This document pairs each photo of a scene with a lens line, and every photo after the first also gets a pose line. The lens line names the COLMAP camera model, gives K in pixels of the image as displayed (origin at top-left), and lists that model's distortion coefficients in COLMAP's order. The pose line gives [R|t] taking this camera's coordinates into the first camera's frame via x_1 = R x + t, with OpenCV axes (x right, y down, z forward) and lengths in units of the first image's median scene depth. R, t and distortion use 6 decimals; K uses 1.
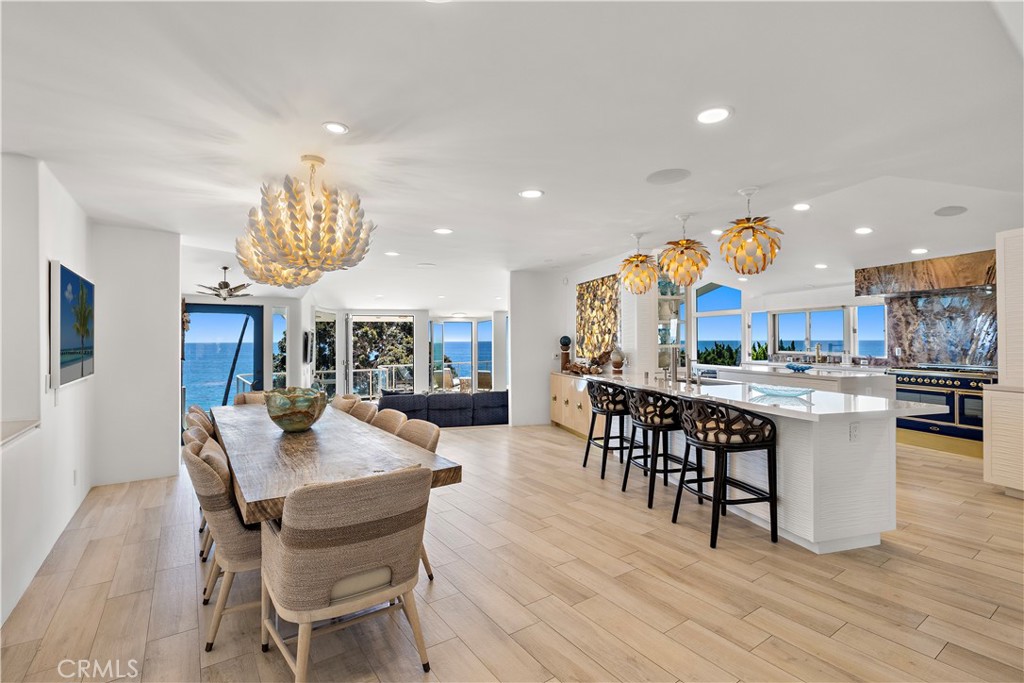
lens RADIAL K [[521.3, 0, 505.3], [0, 521.3, 338.5], [0, 0, 1]] dist [0.018176, 0.003087]
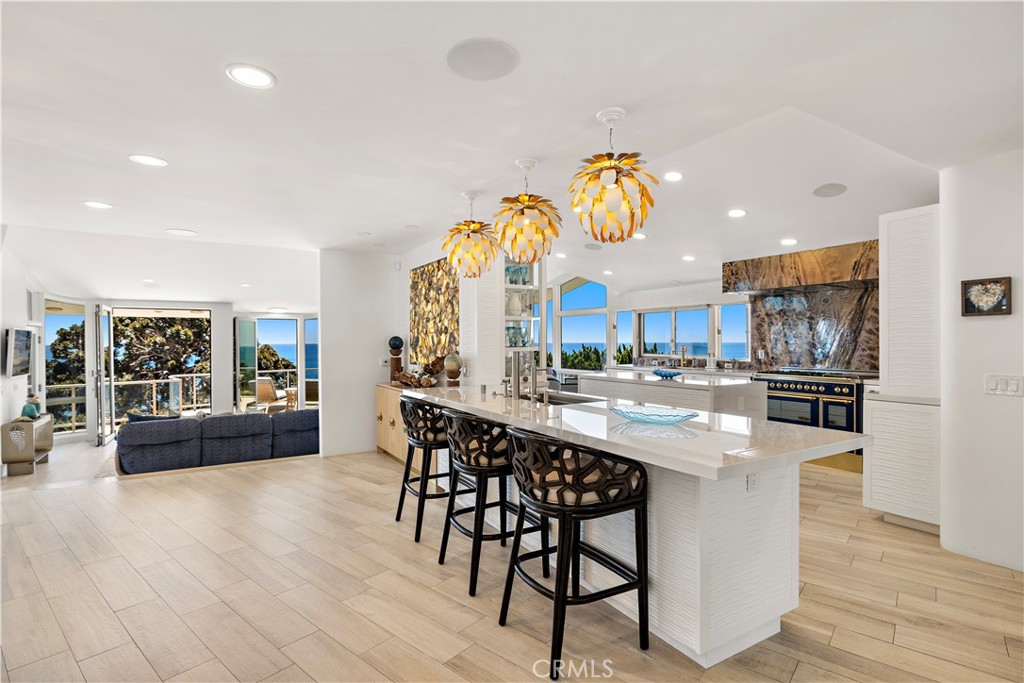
lens RADIAL K [[521.3, 0, 514.4], [0, 521.3, 346.8], [0, 0, 1]] dist [0.018176, 0.003087]
pose [[0.970955, -0.001944, 0.239254, 0.119411], [-0.000780, 0.999936, 0.011291, 0.002278], [-0.239260, -0.011150, 0.970891, 0.244468]]
